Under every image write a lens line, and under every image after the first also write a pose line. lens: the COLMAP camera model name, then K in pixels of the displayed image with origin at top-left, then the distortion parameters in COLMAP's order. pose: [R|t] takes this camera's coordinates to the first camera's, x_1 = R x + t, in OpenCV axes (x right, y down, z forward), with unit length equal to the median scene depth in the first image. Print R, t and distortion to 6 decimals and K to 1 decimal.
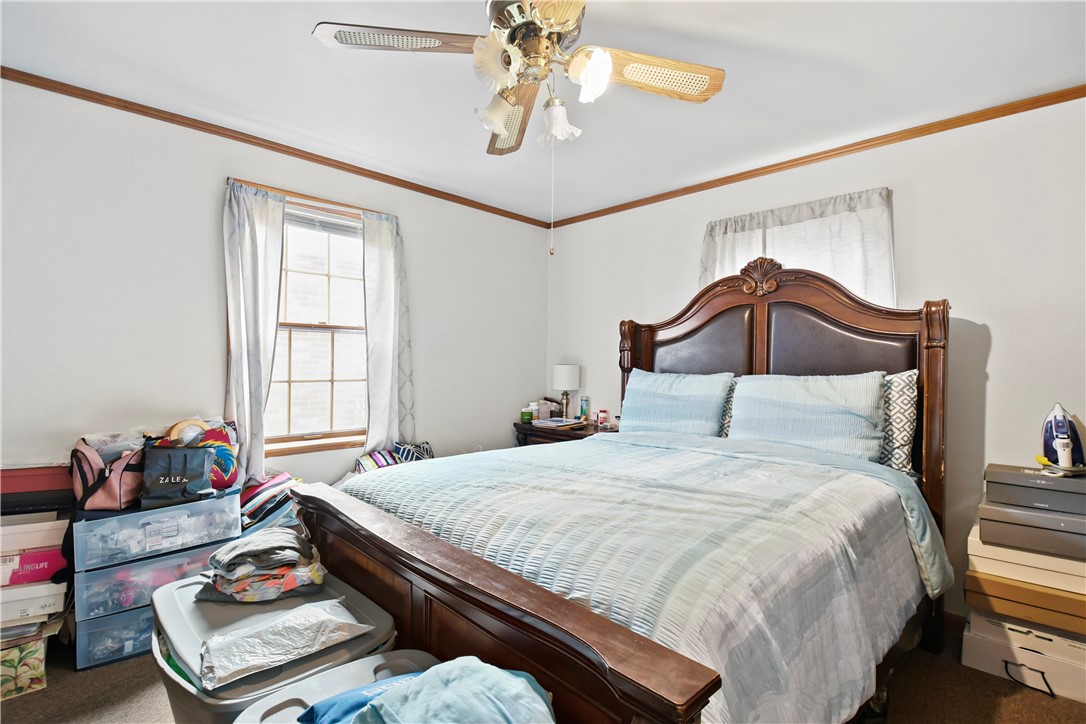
lens RADIAL K [[511.8, 0, 540.5], [0, 511.8, 363.5], [0, 0, 1]] dist [0.000920, 0.000038]
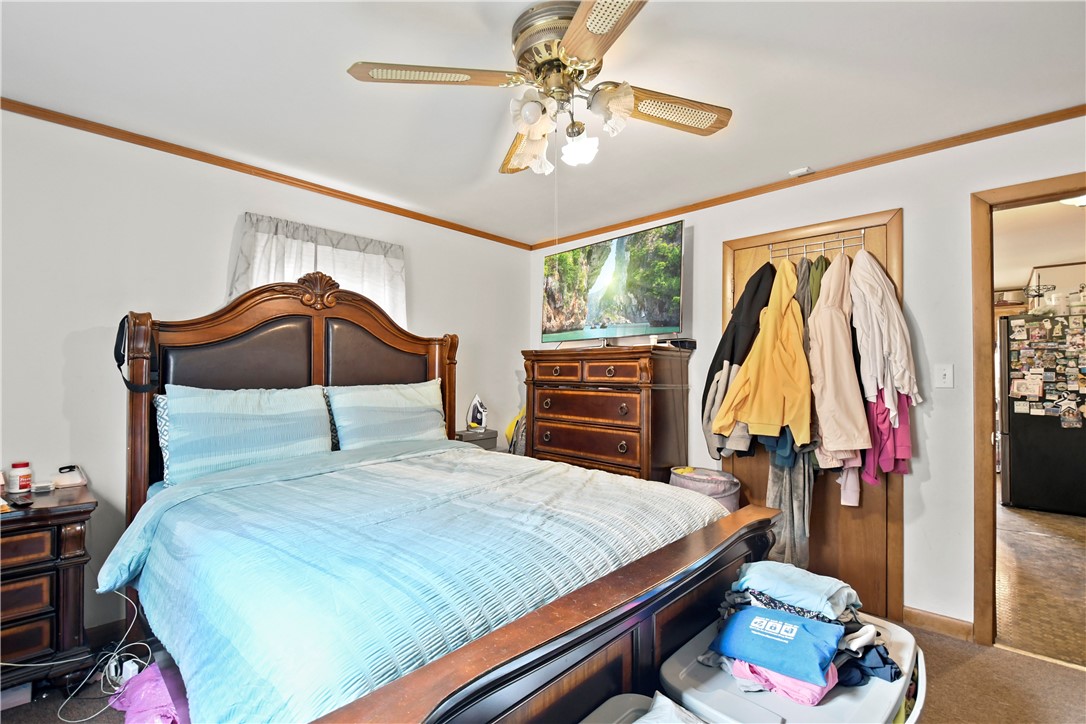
lens RADIAL K [[474.6, 0, 540.1], [0, 474.6, 365.1], [0, 0, 1]] dist [-0.001339, -0.000262]
pose [[-0.048273, 0.006384, 0.998814, -0.554157], [0.002429, 0.999977, -0.006274, -0.013822], [-0.998831, 0.002123, -0.048288, 0.619846]]
